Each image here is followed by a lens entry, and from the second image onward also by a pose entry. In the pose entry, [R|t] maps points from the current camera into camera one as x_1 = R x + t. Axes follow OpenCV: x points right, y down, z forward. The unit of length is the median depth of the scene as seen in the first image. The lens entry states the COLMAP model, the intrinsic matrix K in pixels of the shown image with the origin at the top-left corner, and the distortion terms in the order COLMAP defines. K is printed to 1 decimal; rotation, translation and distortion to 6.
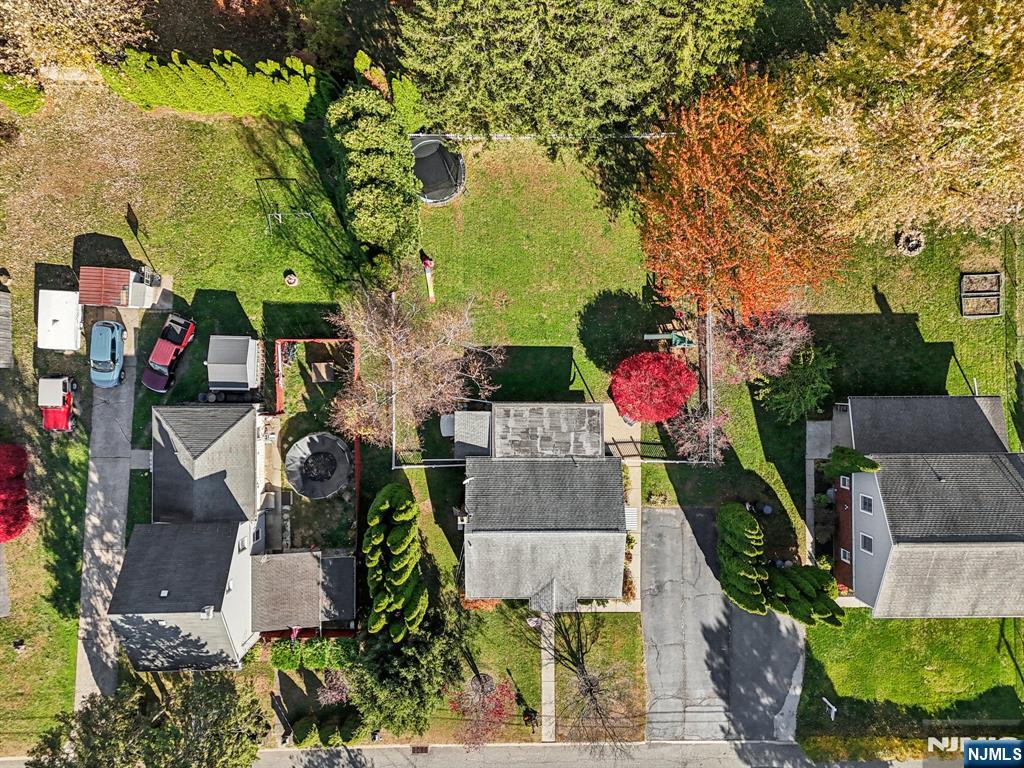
lens RADIAL K [[745.8, 0, 515.9], [0, 745.8, 389.3], [0, 0, 1]] dist [0.079633, -0.060363]
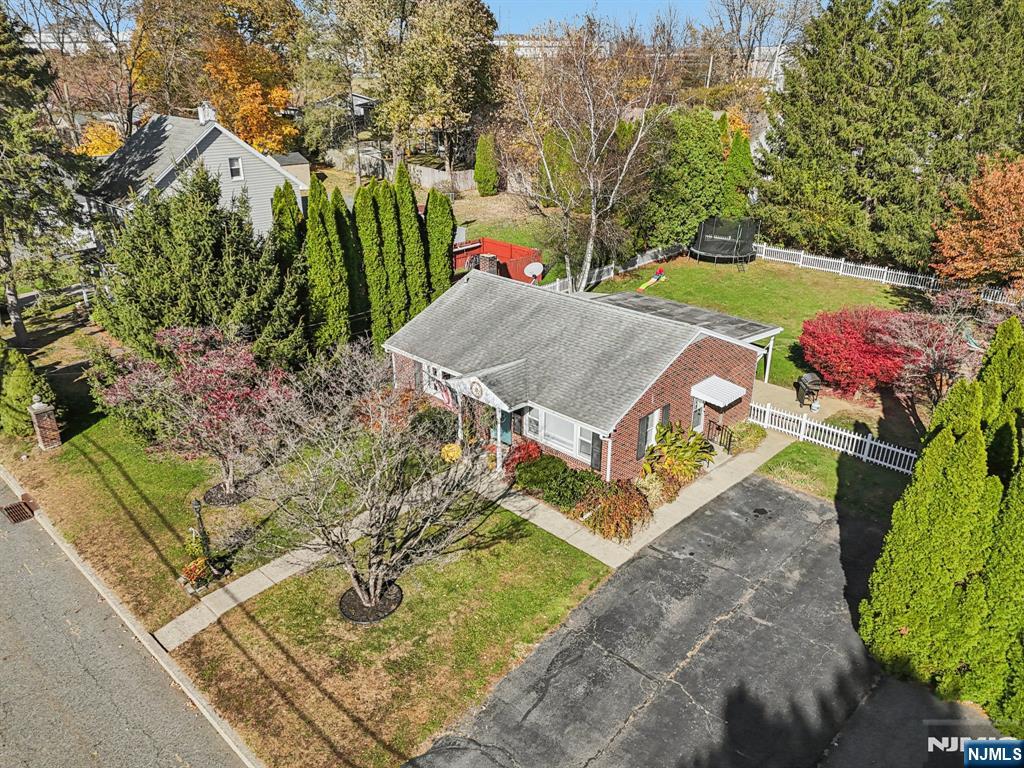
lens RADIAL K [[758.9, 0, 512.0], [0, 758.9, 384.0], [0, 0, 1]] dist [0.078591, -0.098449]
pose [[0.719038, 0.256625, -0.645854, 0.354335], [-0.694971, 0.265224, -0.668335, 0.564750], [-0.000216, 0.929408, 0.369053, 0.777930]]
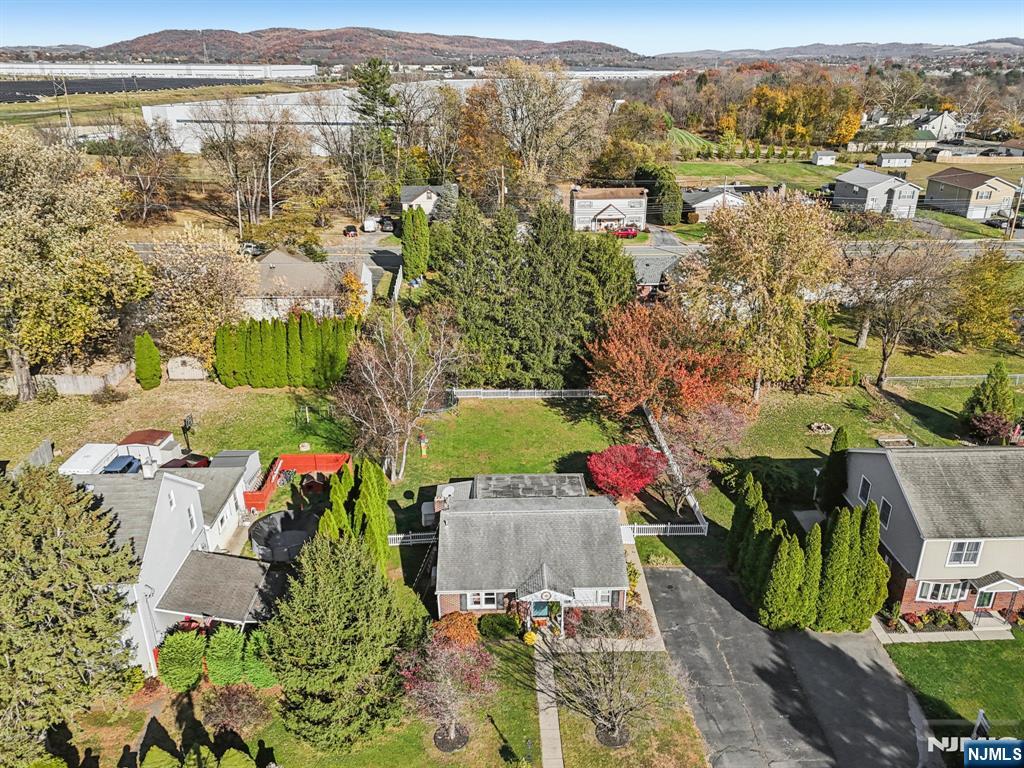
lens RADIAL K [[765.1, 0, 525.4], [0, 765.1, 396.2], [0, 0, 1]] dist [0.073147, -0.060775]
pose [[0.999053, -0.032542, 0.028868, 0.011160], [0.039243, 0.387886, -0.920872, 0.910254], [0.018770, 0.921133, 0.388795, 0.463036]]
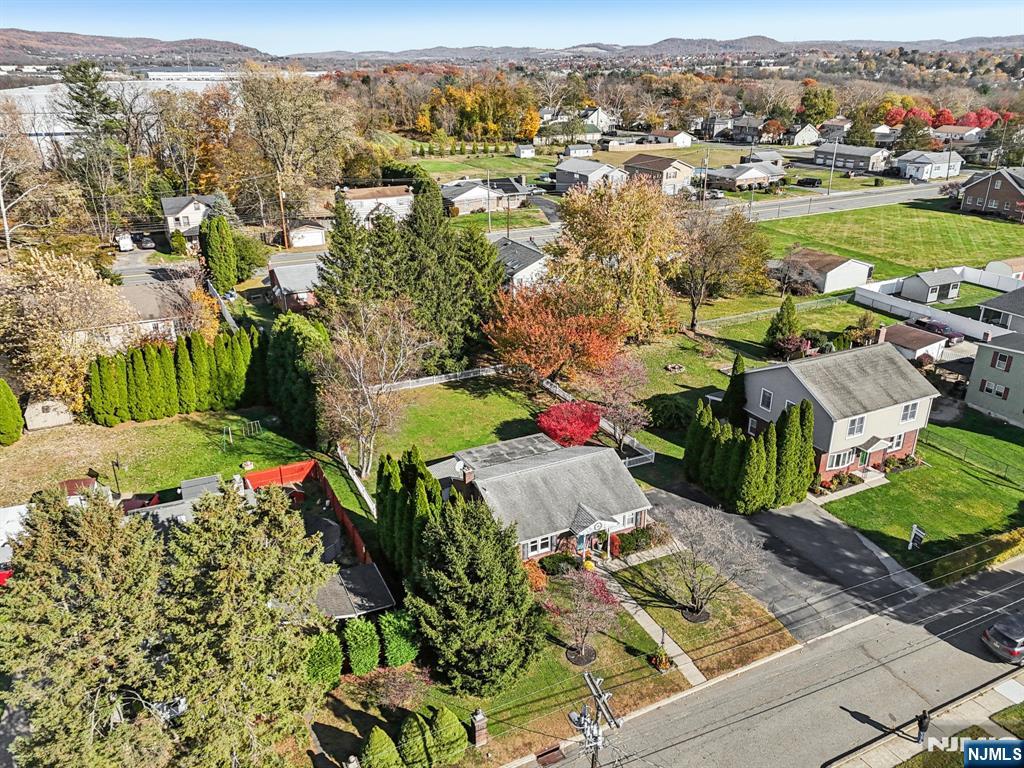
lens RADIAL K [[761.8, 0, 512.0], [0, 761.8, 398.4], [0, 0, 1]] dist [0.077561, -0.064441]
pose [[0.898122, -0.198287, 0.392504, -0.364652], [0.438898, 0.348785, -0.828081, 0.922618], [0.027298, 0.915987, 0.400279, 0.449378]]
